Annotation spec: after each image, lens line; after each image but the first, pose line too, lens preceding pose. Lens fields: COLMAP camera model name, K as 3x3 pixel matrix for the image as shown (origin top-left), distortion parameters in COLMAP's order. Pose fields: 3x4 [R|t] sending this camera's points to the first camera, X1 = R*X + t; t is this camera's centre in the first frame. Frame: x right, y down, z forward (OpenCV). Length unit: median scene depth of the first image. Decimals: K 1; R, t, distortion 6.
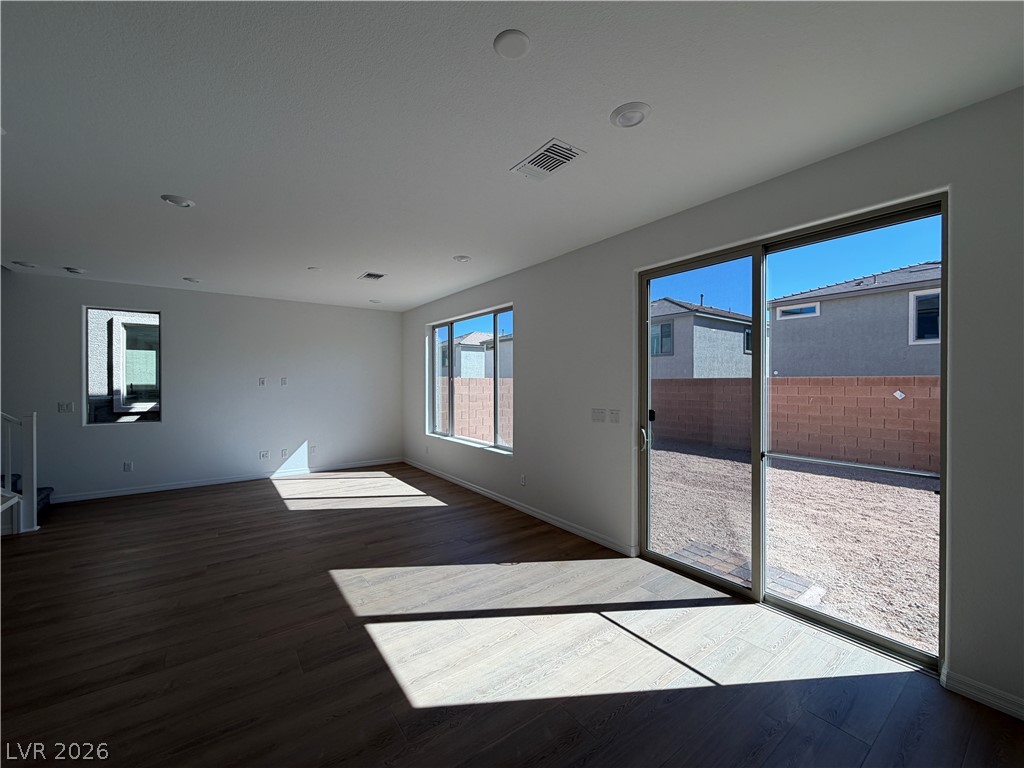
lens RADIAL K [[408.1, 0, 509.7], [0, 408.1, 384.8], [0, 0, 1]] dist [-0.000257, -0.000347]
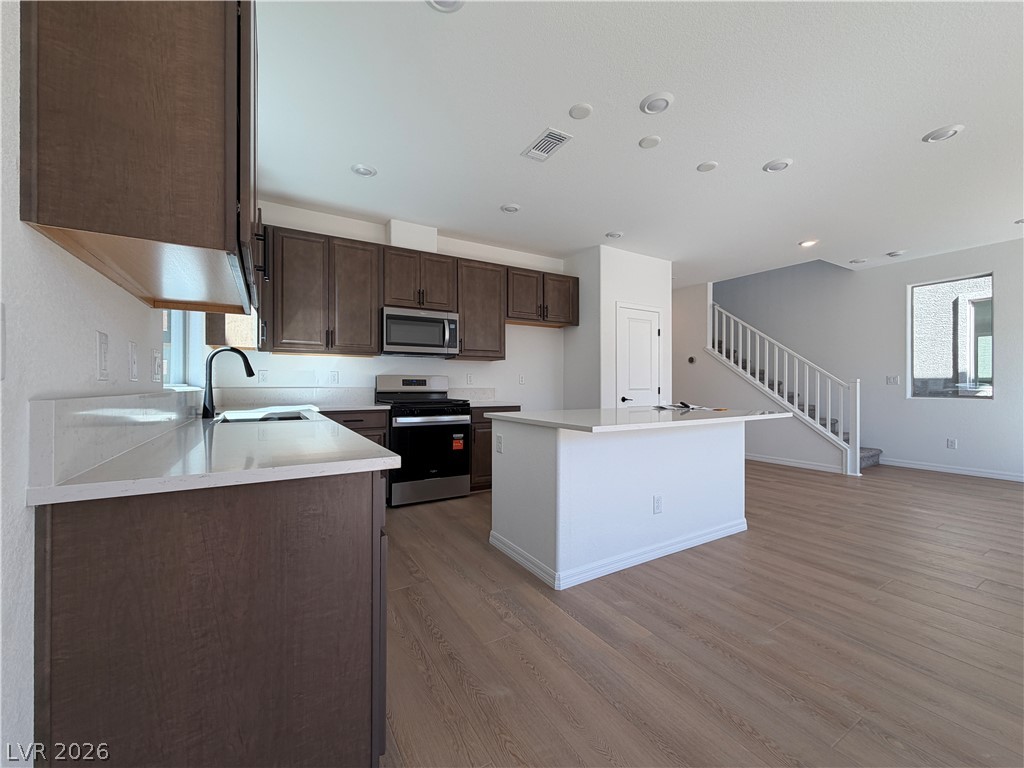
lens RADIAL K [[408.1, 0, 508.5], [0, 408.1, 386.2], [0, 0, 1]] dist [-0.000257, -0.000347]
pose [[-0.095157, 0.001348, -0.995461, 0.151645], [-0.005210, 0.999985, 0.001853, 0.093639], [0.995449, 0.005363, -0.095148, 0.077083]]
